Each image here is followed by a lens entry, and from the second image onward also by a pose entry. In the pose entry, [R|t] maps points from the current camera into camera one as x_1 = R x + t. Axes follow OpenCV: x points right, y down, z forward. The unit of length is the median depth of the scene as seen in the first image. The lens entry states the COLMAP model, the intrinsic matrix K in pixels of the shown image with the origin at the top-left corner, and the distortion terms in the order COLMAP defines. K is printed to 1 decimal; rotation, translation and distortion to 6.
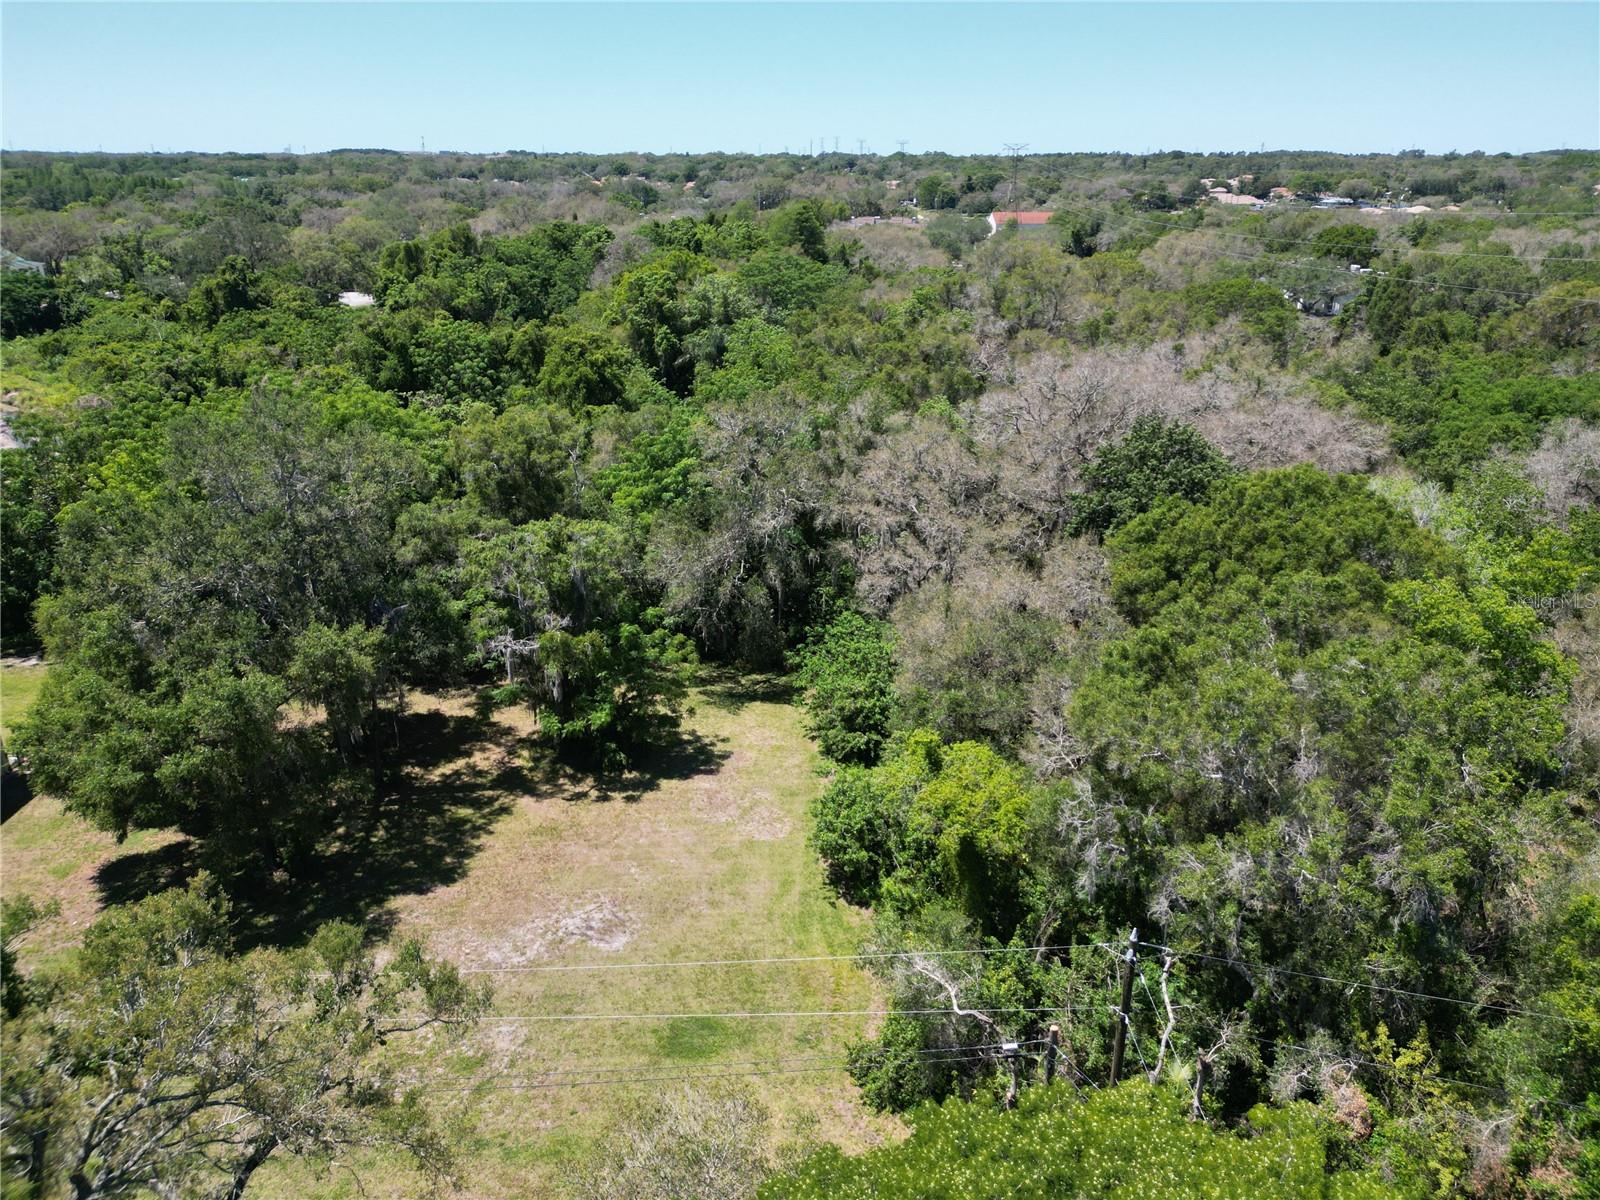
lens RADIAL K [[1114.3, 0, 798.7], [0, 1114.3, 600.0], [0, 0, 1]] dist [0.070878, -0.064531]
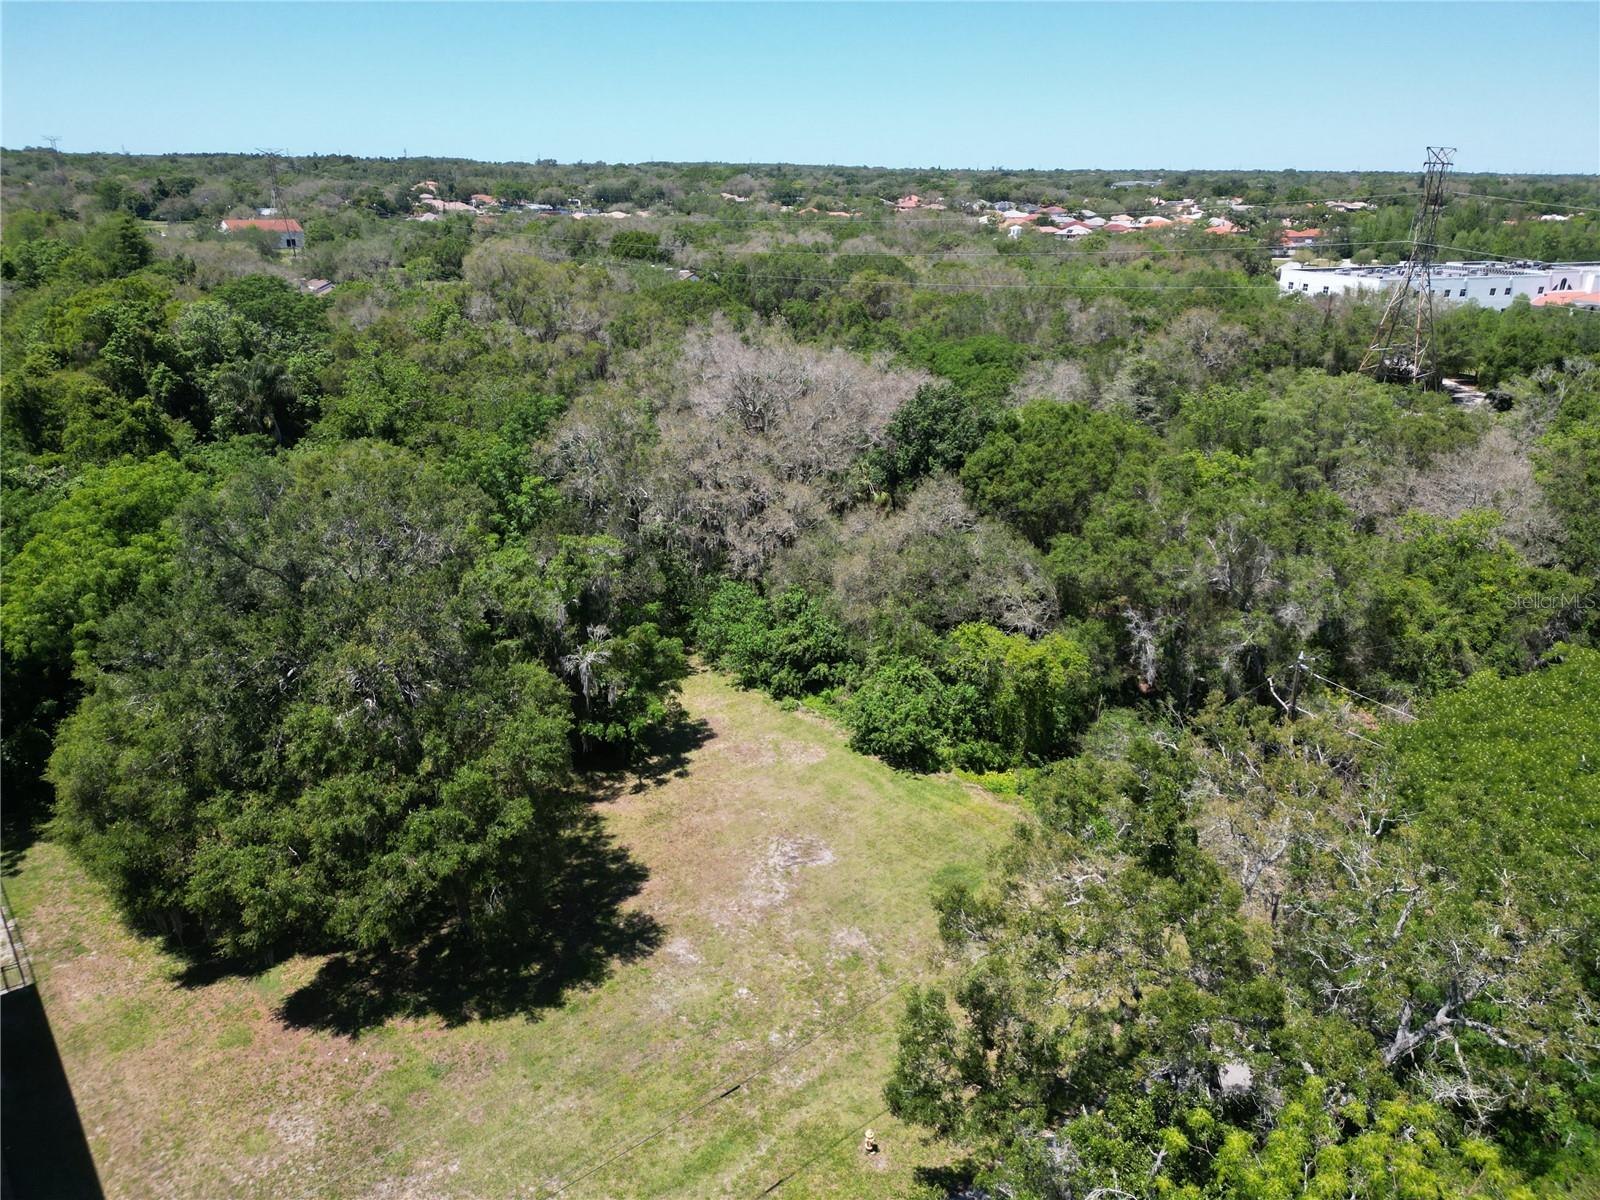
lens RADIAL K [[1114.3, 0, 796.1], [0, 1114.3, 601.2], [0, 0, 1]] dist [0.070878, -0.064531]
pose [[0.771017, -0.224827, 0.595807, -0.660998], [0.225794, 0.971335, 0.074338, -0.043103], [-0.595441, 0.077214, 0.799680, 0.037938]]
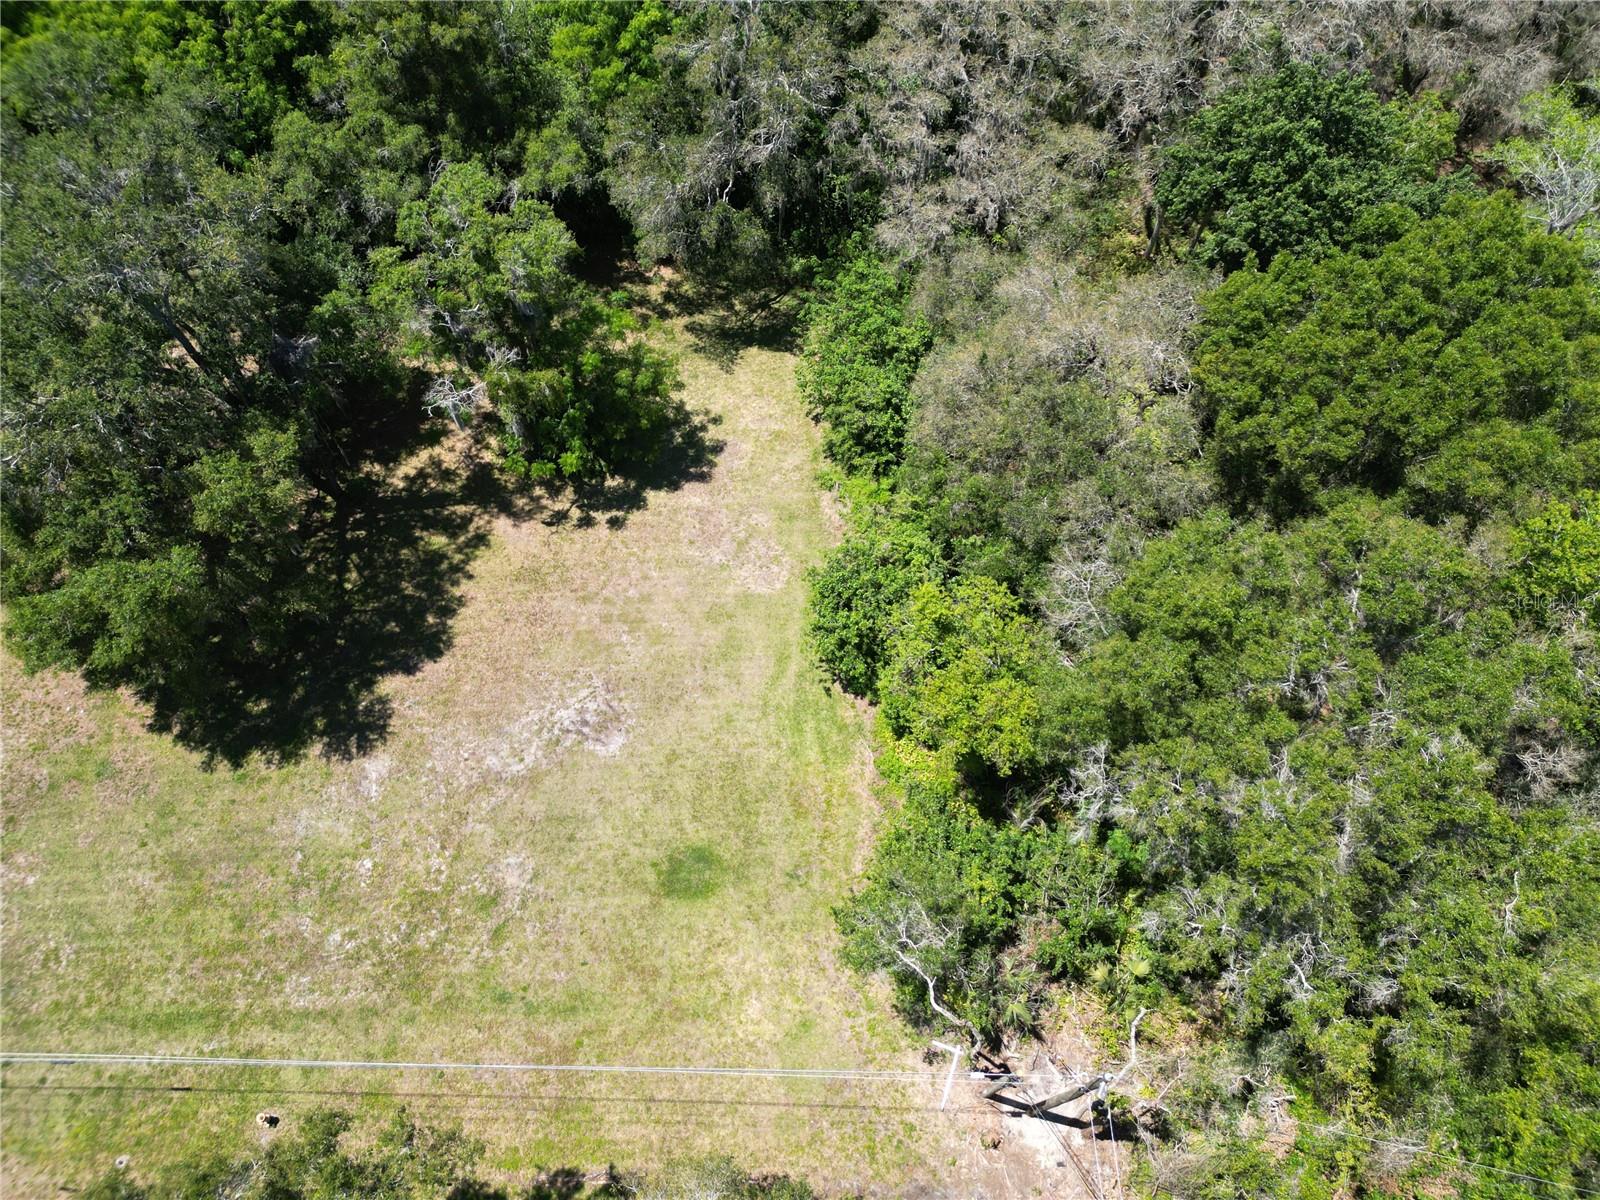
lens RADIAL K [[1114.3, 0, 807.1], [0, 1114.3, 600.7], [0, 0, 1]] dist [0.070878, -0.064531]
pose [[0.999855, 0.014610, -0.008776, 0.015996], [-0.005895, 0.779604, 0.626245, -0.339499], [0.015992, -0.626102, 0.779577, 0.237079]]
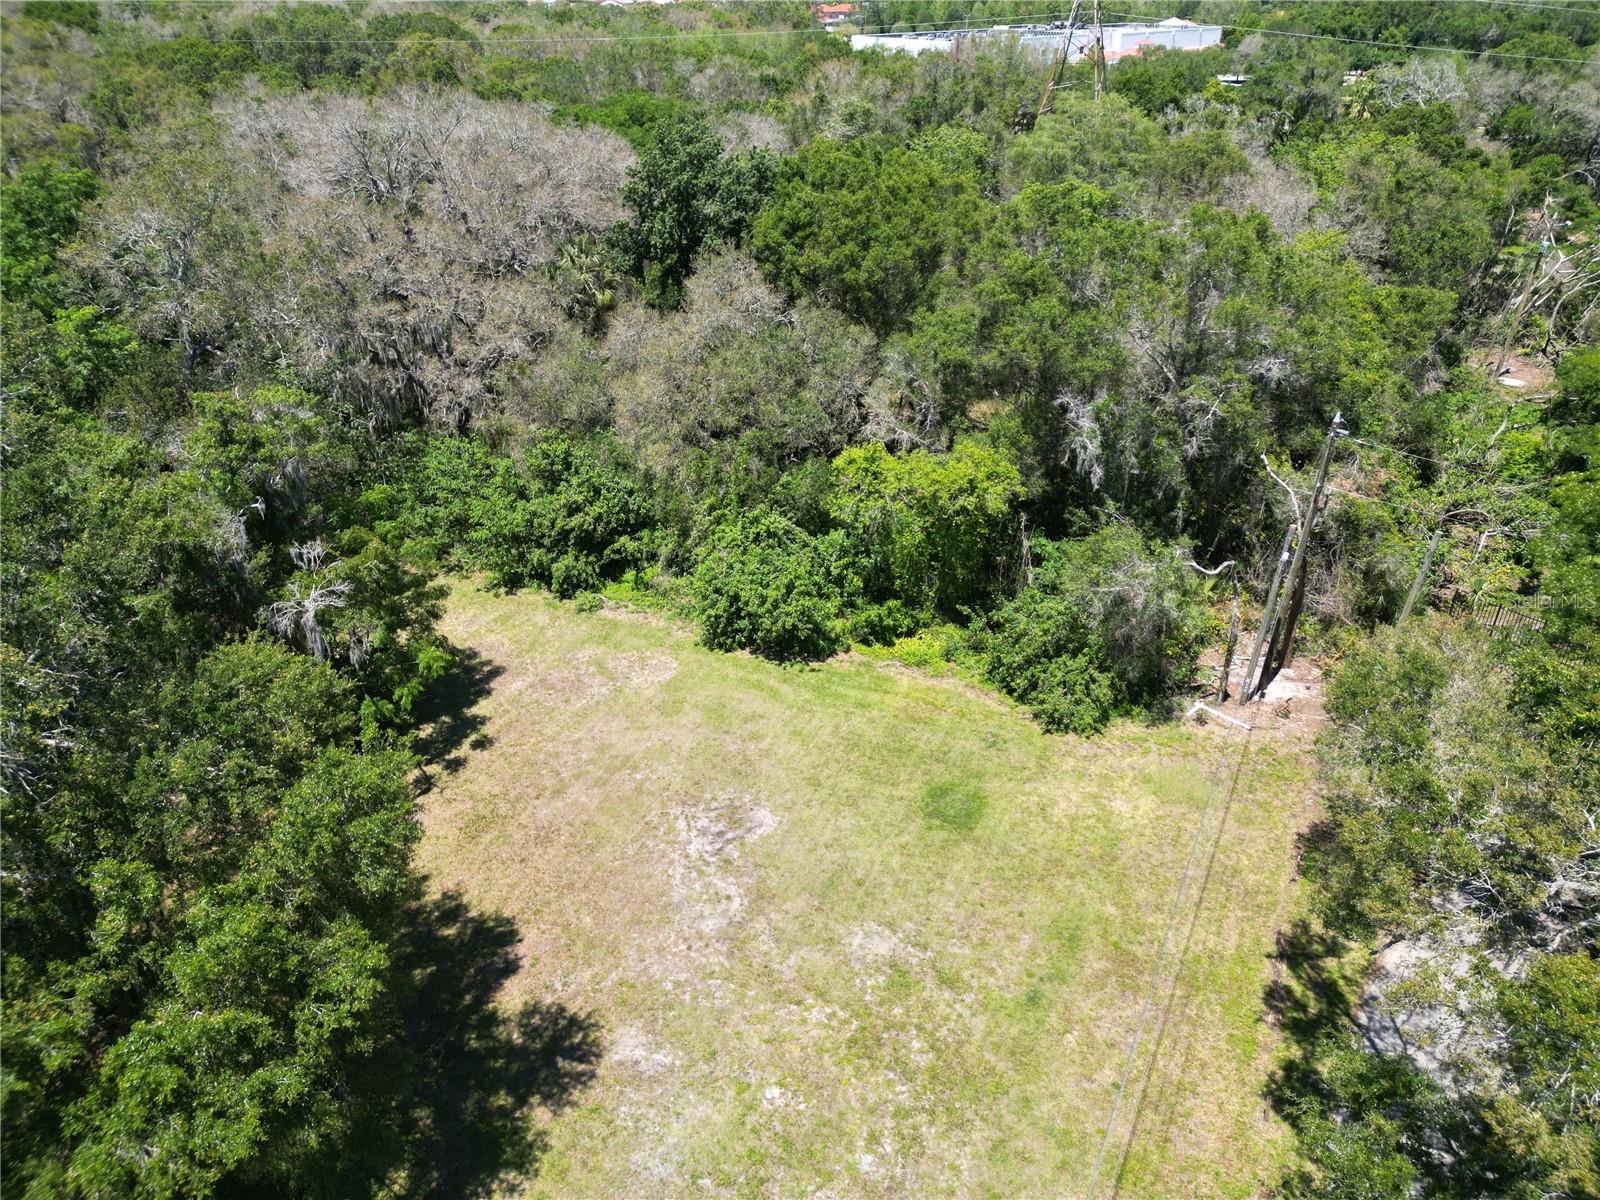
lens RADIAL K [[1114.3, 0, 797.7], [0, 1114.3, 605.7], [0, 0, 1]] dist [0.070878, -0.064531]
pose [[0.455468, -0.440570, 0.773594, -0.558562], [0.319083, 0.892016, 0.320146, -0.064530], [-0.831104, 0.101025, 0.546863, 0.417378]]
